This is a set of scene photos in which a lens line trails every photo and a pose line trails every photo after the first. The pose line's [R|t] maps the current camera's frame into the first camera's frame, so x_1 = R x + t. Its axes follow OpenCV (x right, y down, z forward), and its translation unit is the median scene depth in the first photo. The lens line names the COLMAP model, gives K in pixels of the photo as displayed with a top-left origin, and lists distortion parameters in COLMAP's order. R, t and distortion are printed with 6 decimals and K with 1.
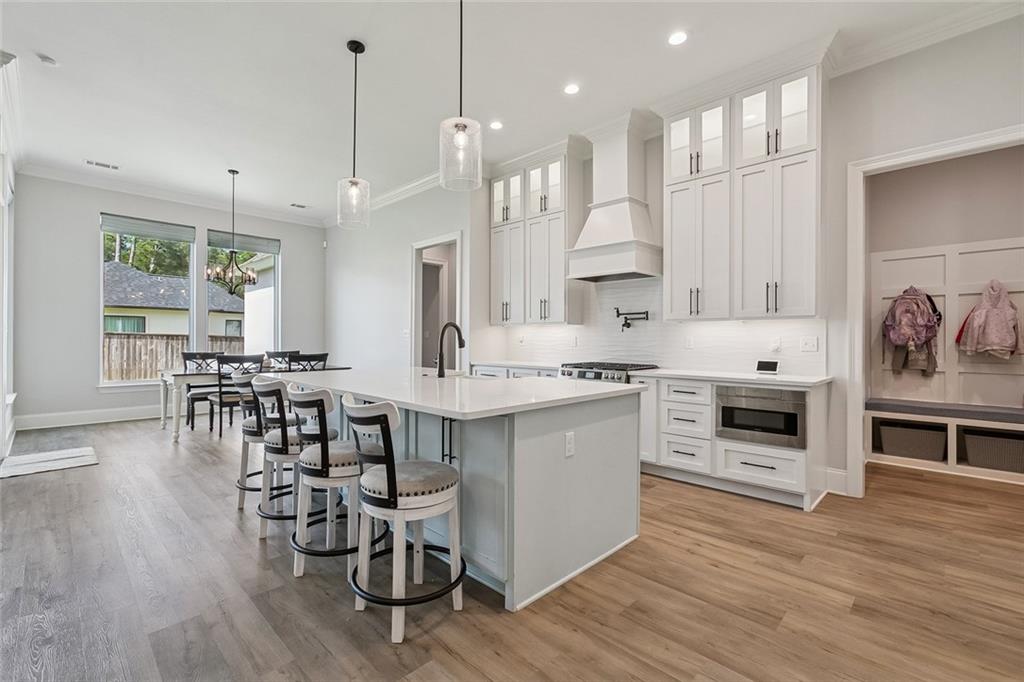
lens RADIAL K [[450.4, 0, 512.0], [0, 450.4, 341.0], [0, 0, 1]] dist [-0.011228, 0.000294]
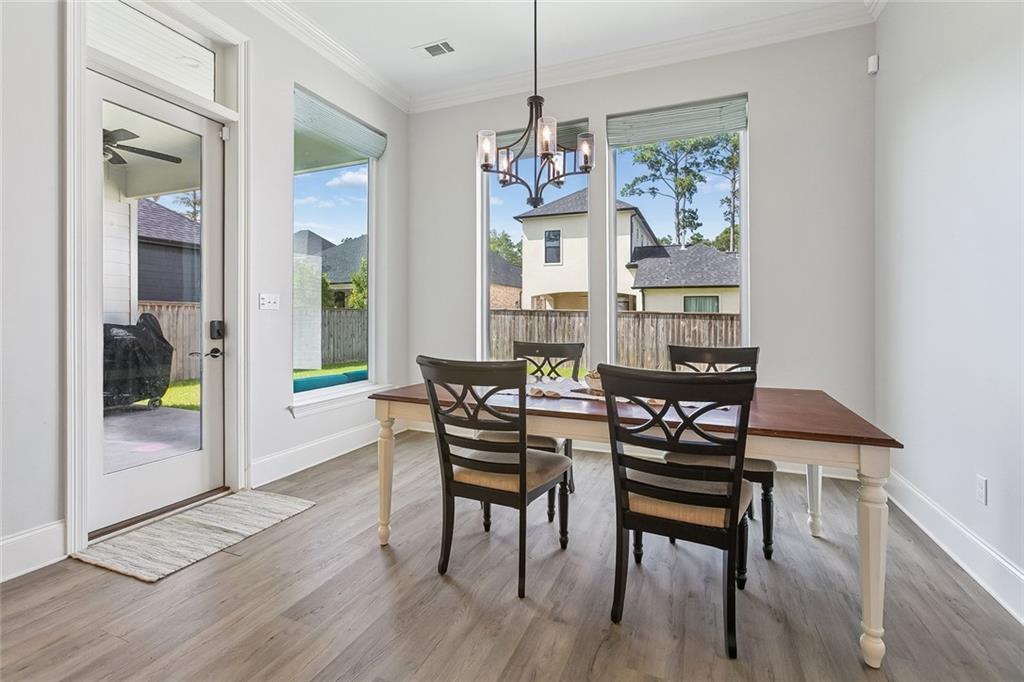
lens RADIAL K [[462.9, 0, 512.2], [0, 462.9, 317.8], [0, 0, 1]] dist [0.000936, 0.000226]
pose [[0.372415, -0.003451, -0.928060, -0.096983], [-0.004878, 0.999972, -0.005676, 0.000193], [0.928054, 0.006641, 0.372388, 0.330588]]
